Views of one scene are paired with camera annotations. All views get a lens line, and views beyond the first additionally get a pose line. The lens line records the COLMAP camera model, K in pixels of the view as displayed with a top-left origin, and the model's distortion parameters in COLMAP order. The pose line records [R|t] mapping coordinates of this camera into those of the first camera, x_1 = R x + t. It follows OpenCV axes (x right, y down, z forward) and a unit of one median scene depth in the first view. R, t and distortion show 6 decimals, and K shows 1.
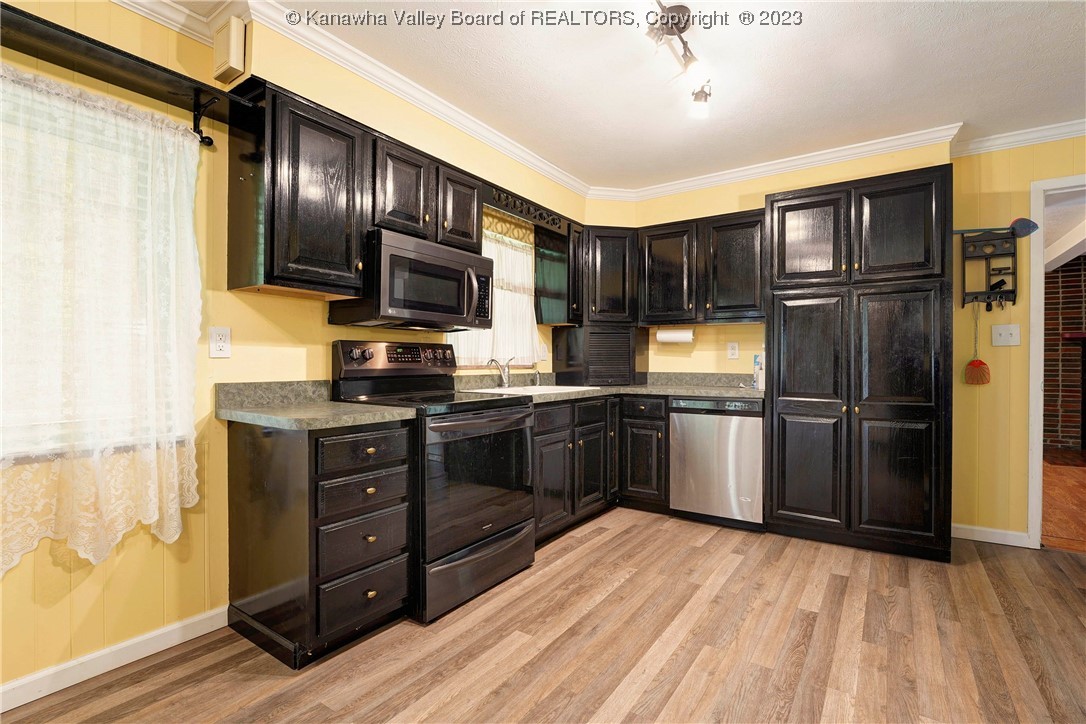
lens RADIAL K [[501.5, 0, 542.3], [0, 501.5, 367.4], [0, 0, 1]] dist [-0.015397, -0.000062]
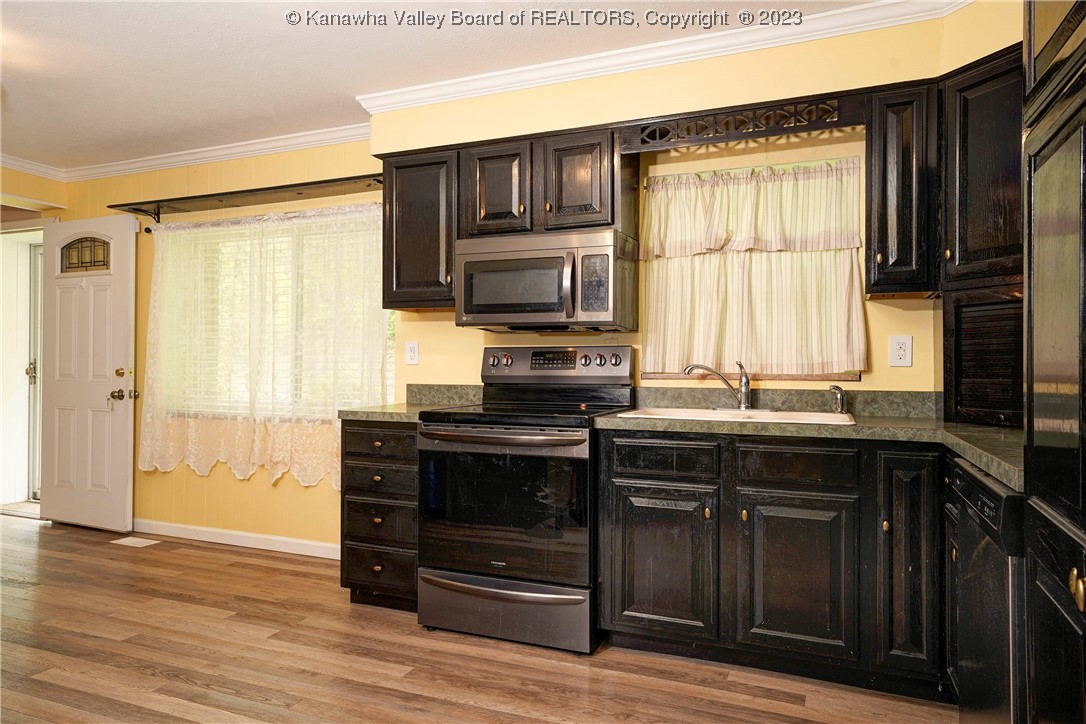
lens RADIAL K [[690.6, 0, 541.2], [0, 690.6, 354.4], [0, 0, 1]] dist [0.015368, 0.000052]
pose [[0.209689, -0.006888, -0.977744, 1.045002], [-0.009130, 0.999918, -0.009003, -0.028081], [0.977726, 0.010815, 0.209609, 0.811181]]
